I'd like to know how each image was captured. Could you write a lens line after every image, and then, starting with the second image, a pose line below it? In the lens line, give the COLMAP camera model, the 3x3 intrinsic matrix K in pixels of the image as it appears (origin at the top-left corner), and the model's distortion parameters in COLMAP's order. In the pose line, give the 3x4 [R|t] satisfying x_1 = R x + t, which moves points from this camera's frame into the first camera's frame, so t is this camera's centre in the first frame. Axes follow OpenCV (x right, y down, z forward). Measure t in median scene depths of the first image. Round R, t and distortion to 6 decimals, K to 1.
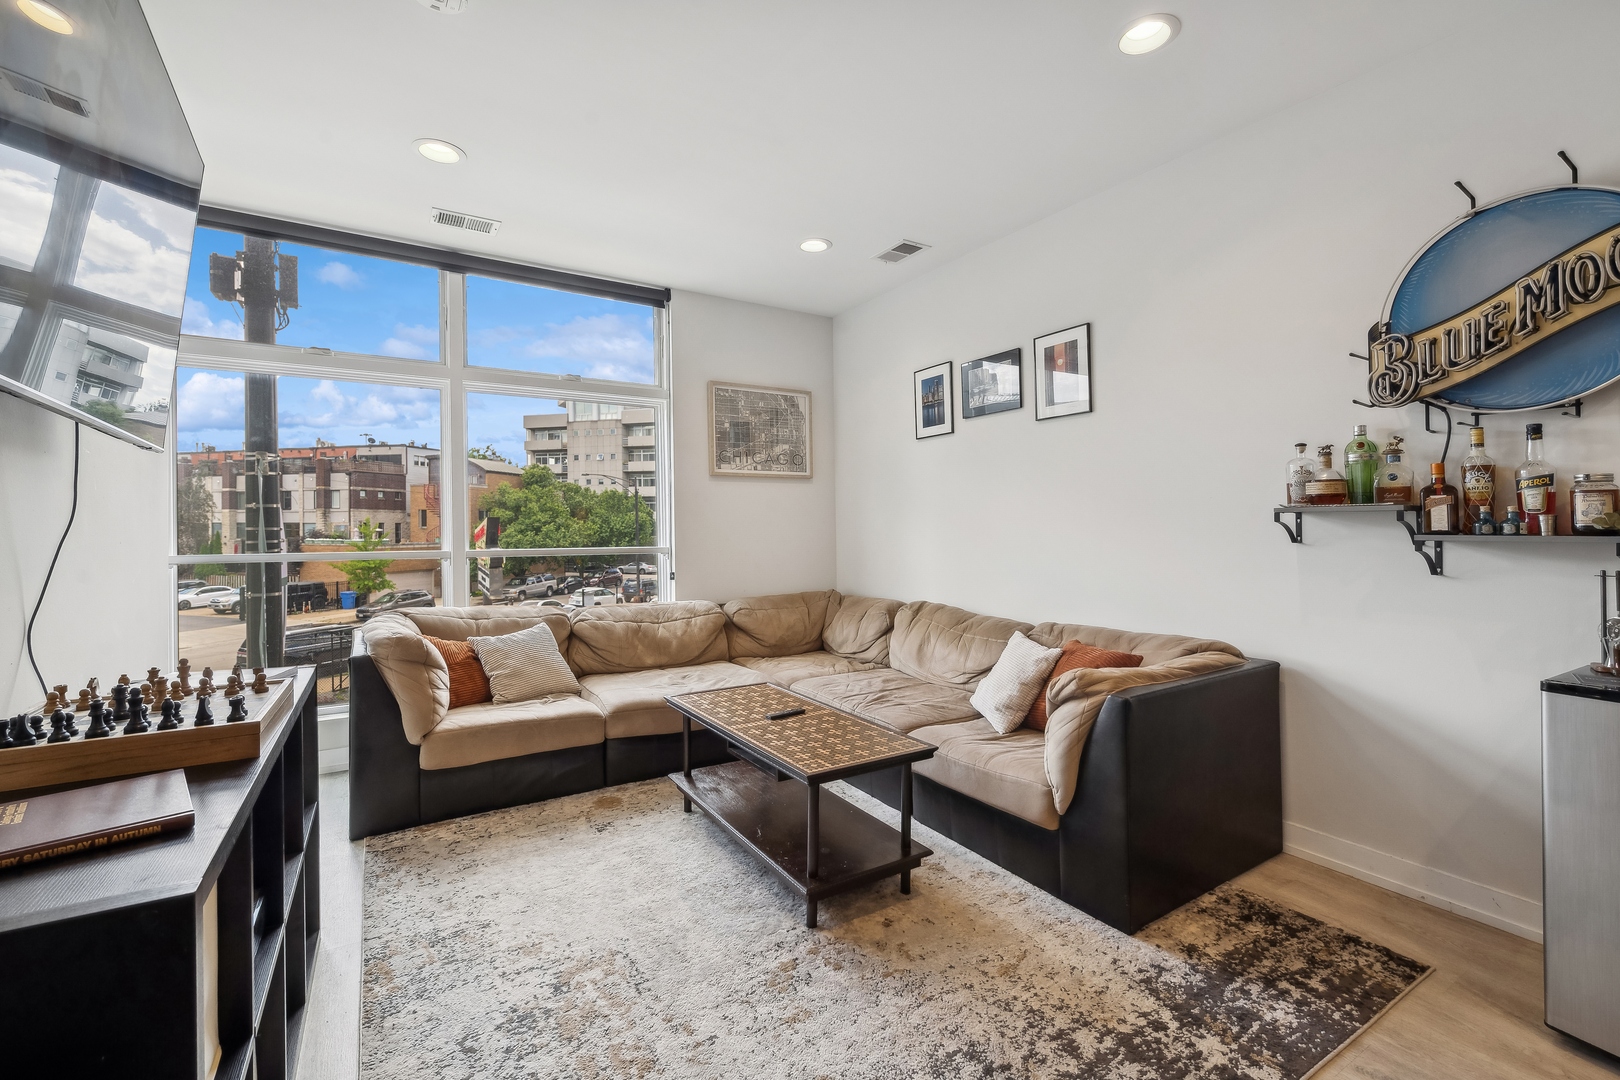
lens RADIAL K [[694.5, 0, 814.5], [0, 694.5, 535.3], [0, 0, 1]] dist [0.001458, 0.000097]
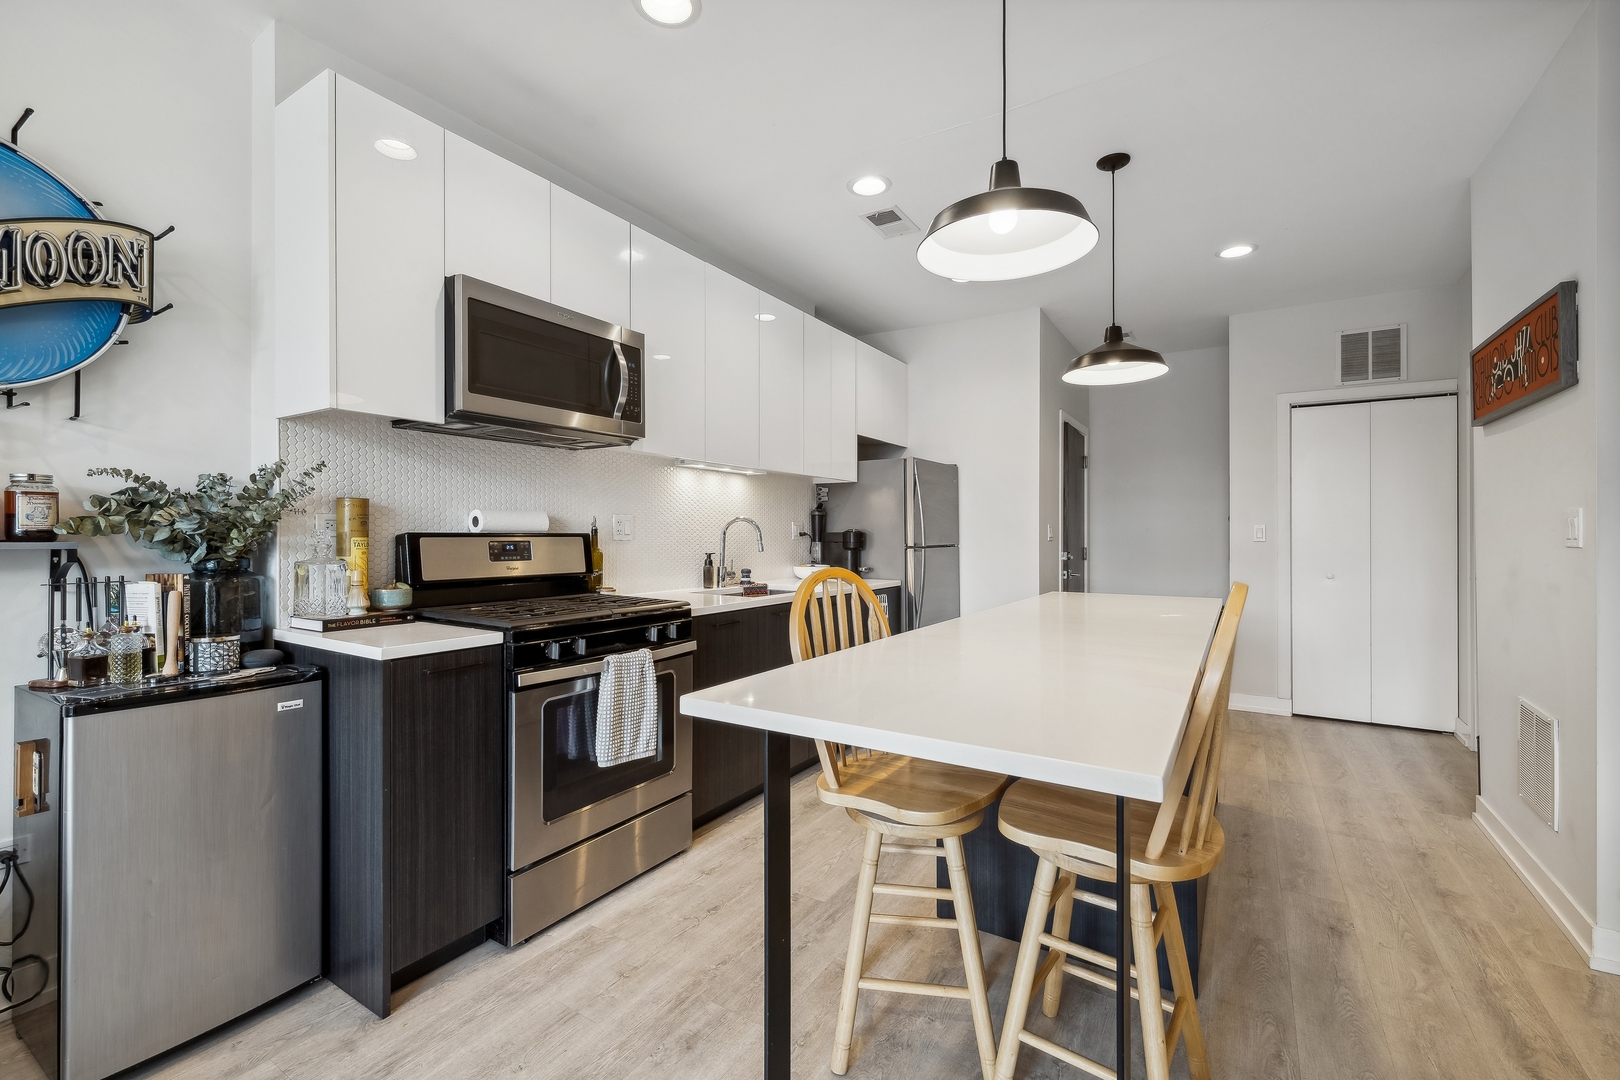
lens RADIAL K [[694.5, 0, 819.5], [0, 694.5, 530.8], [0, 0, 1]] dist [0.001458, 0.000097]
pose [[-0.446928, 0.003591, 0.894563, -0.085930], [0.007716, 0.999970, -0.000159, -0.003339], [-0.894536, 0.006832, -0.446943, 0.263352]]
